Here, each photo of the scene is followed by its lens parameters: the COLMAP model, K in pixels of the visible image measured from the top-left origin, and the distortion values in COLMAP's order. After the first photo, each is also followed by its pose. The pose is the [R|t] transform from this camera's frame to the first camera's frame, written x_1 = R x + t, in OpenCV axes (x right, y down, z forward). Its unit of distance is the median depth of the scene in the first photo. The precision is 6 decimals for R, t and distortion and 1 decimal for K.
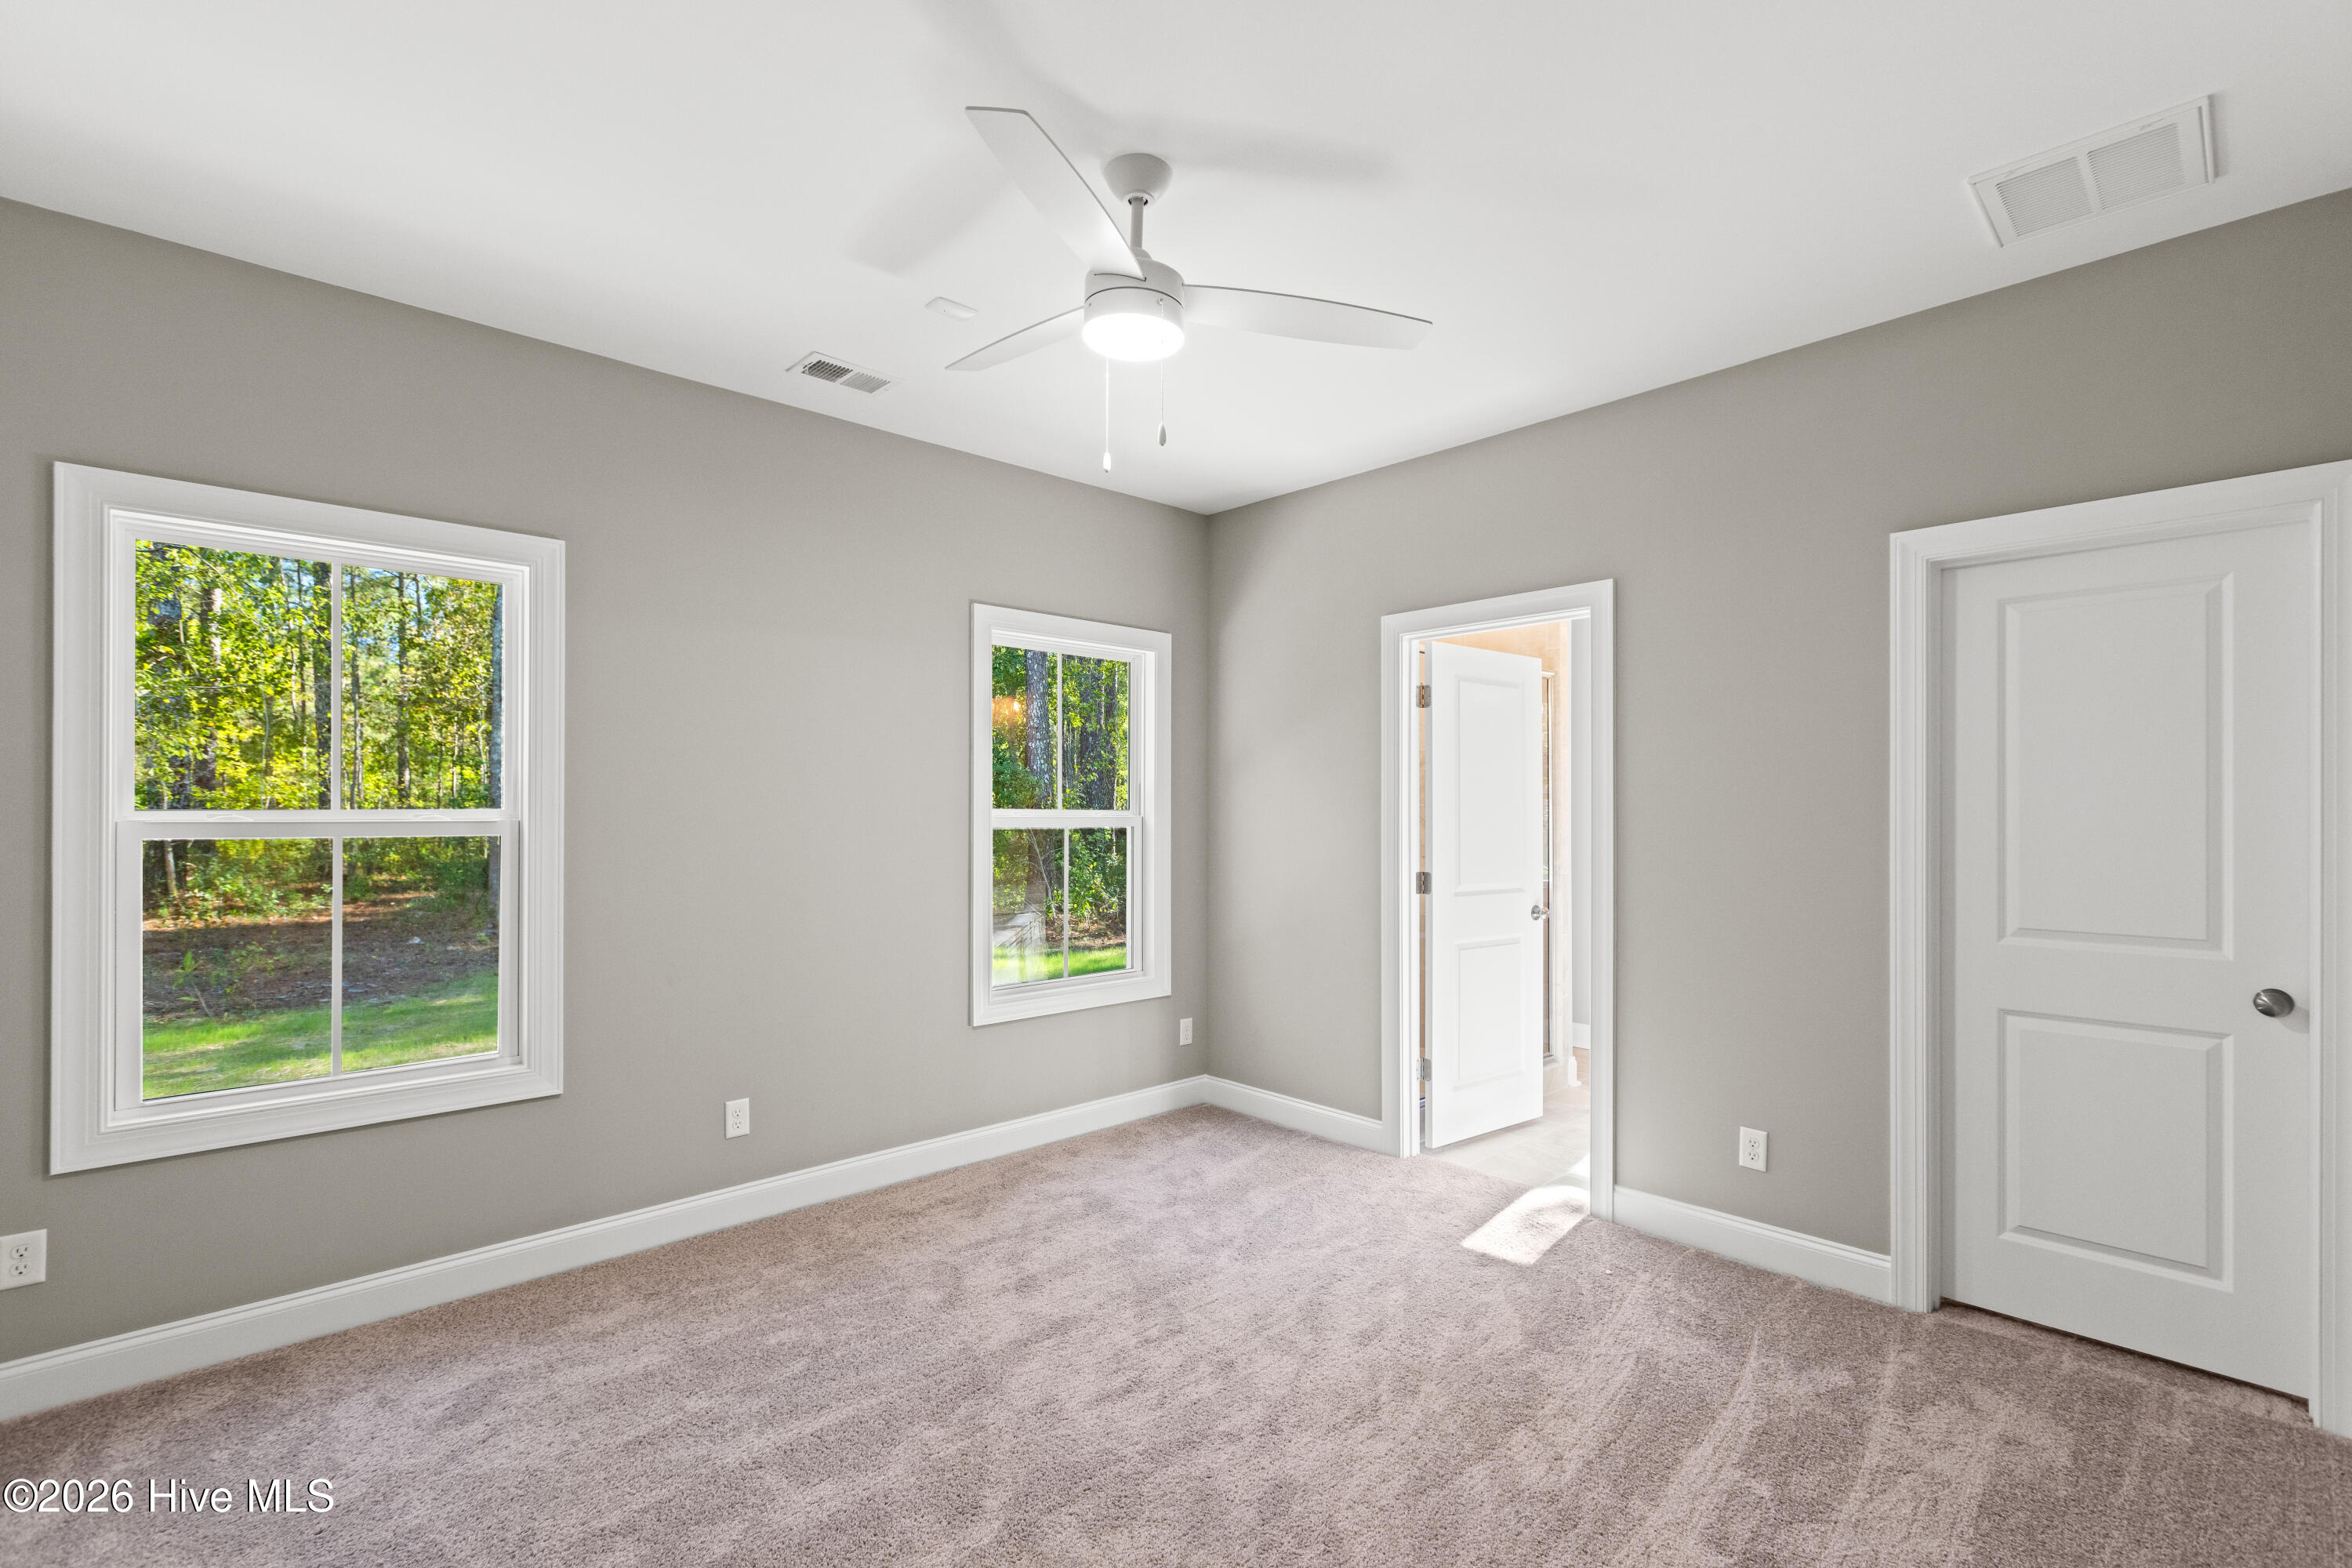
lens RADIAL K [[1057.4, 0, 1192.5], [0, 1057.4, 801.3], [0, 0, 1]] dist [0.000311, -0.000245]
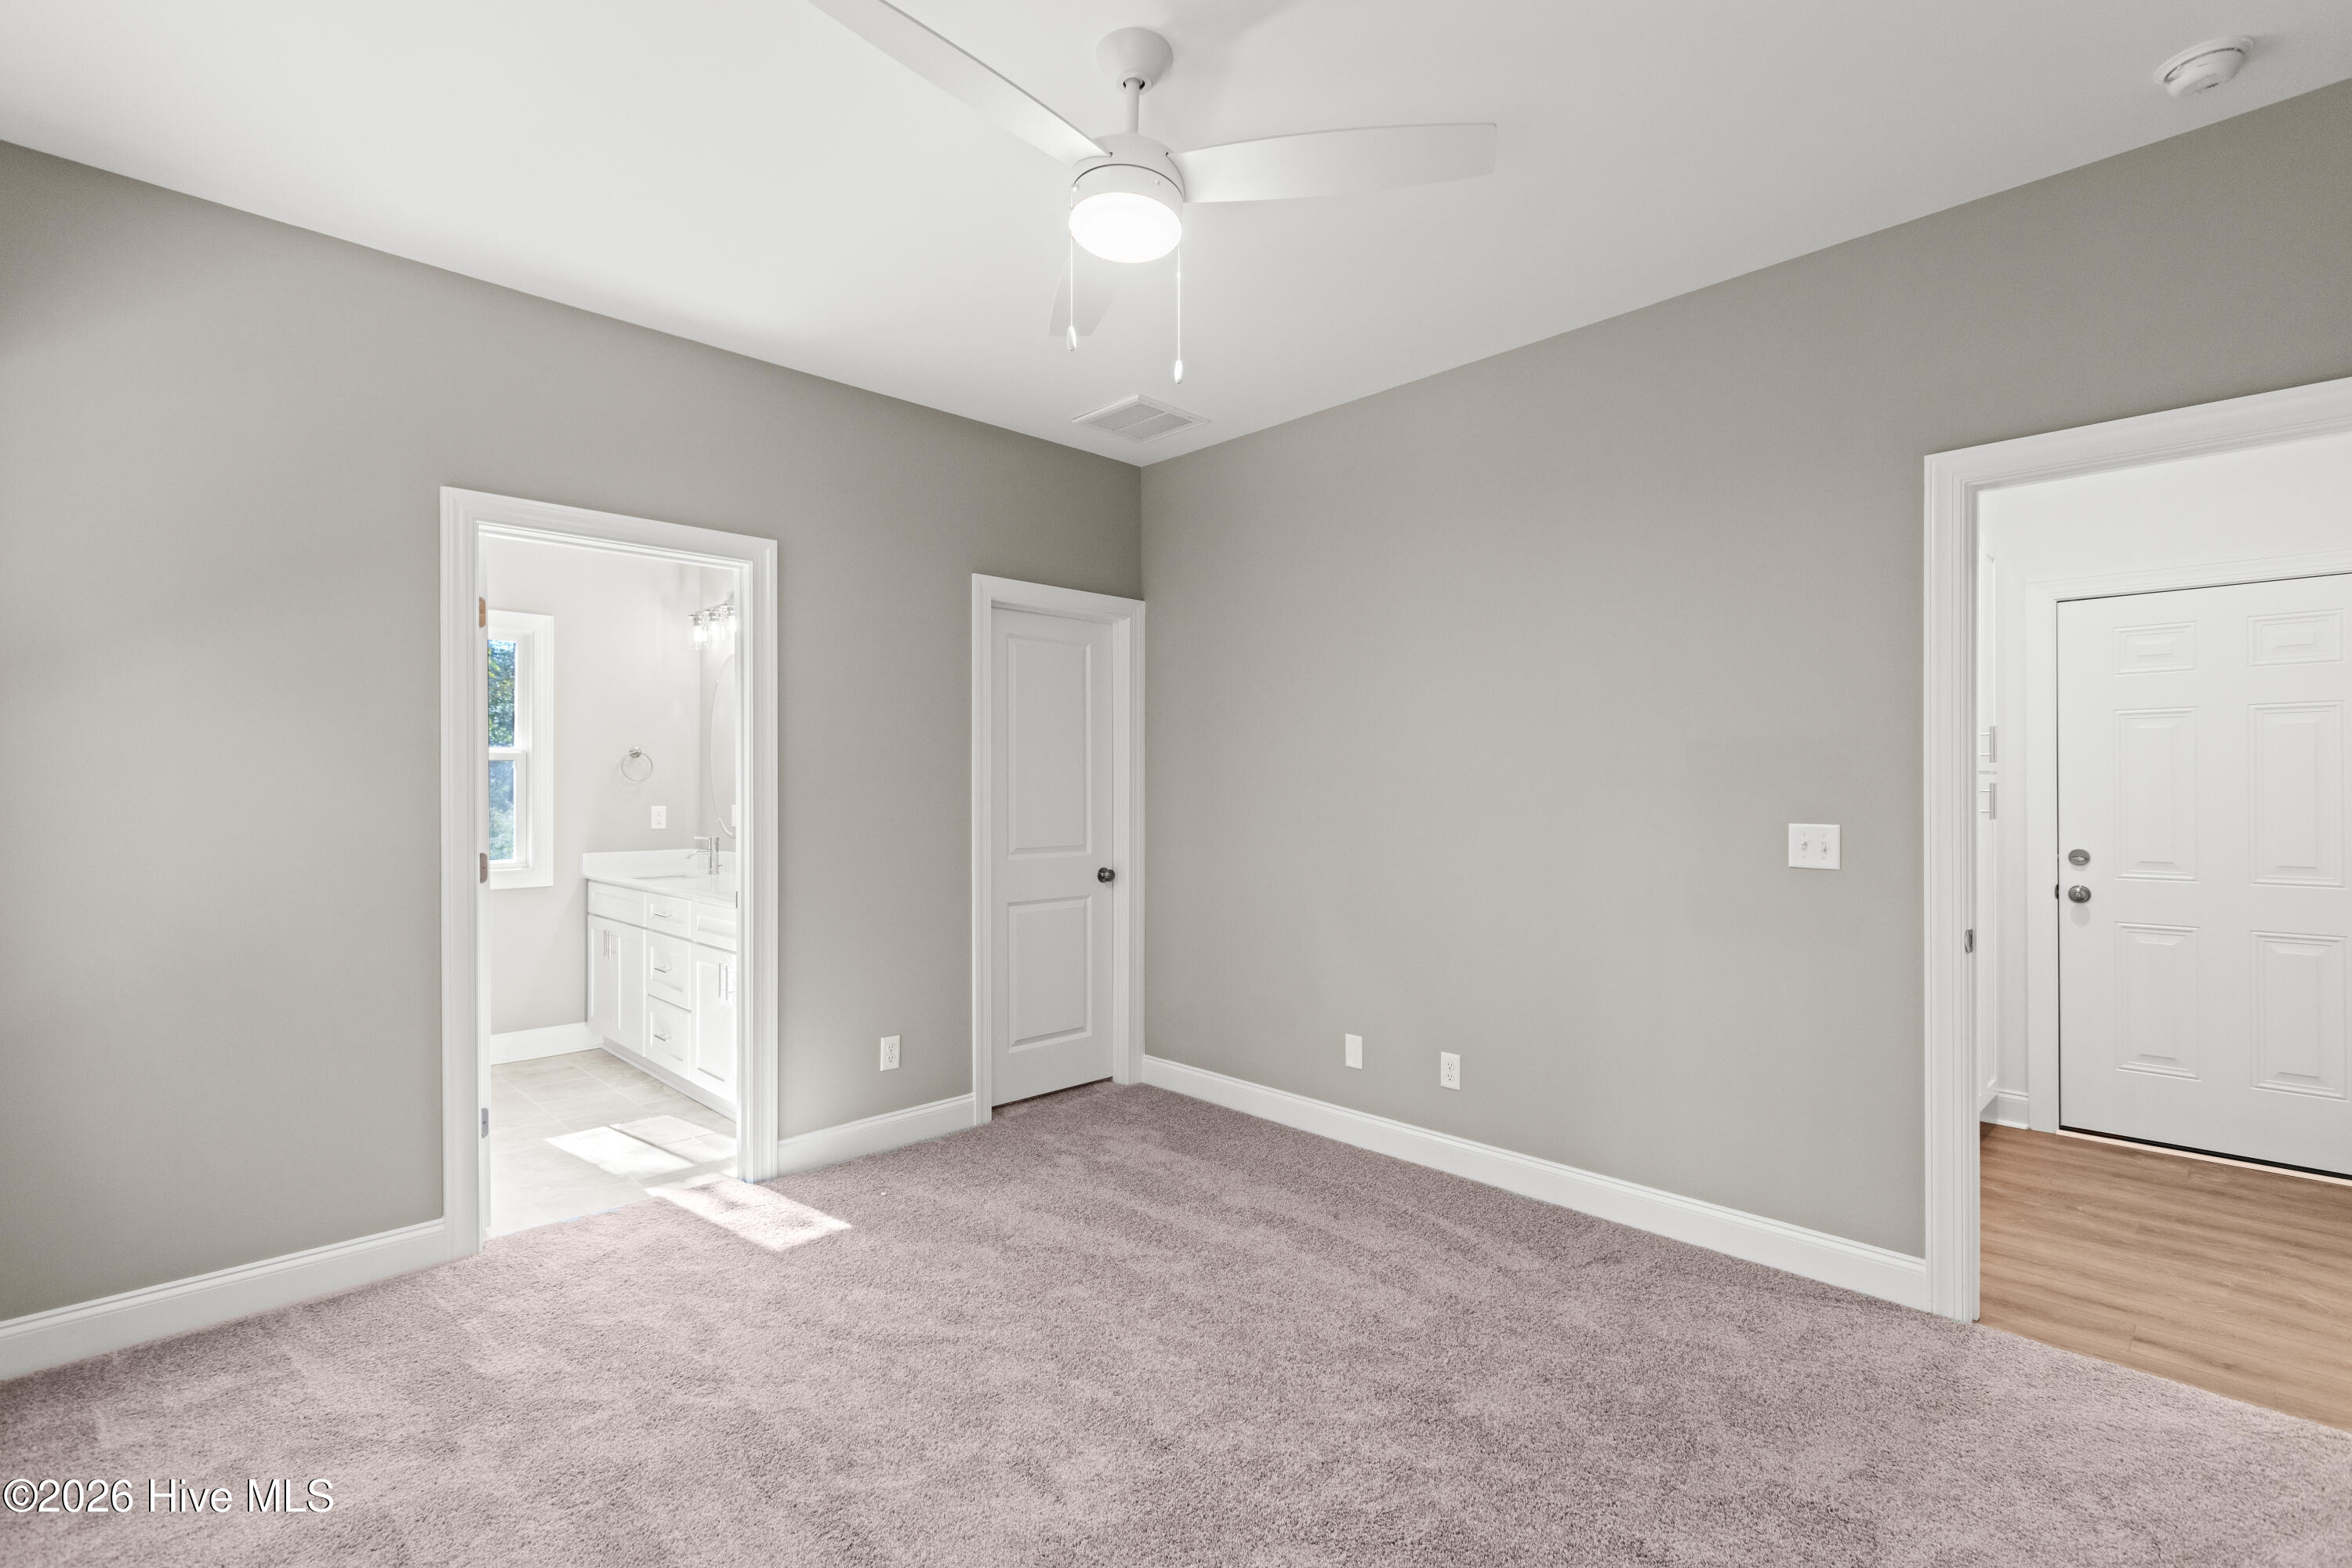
lens RADIAL K [[1057.4, 0, 1182.9], [0, 1057.4, 788.4], [0, 0, 1]] dist [0.000311, -0.000245]
pose [[-0.014743, -0.009037, 0.999850, -0.731823], [-0.009920, 0.999911, 0.008891, 0.014264], [-0.999842, -0.009787, -0.014831, 0.745488]]
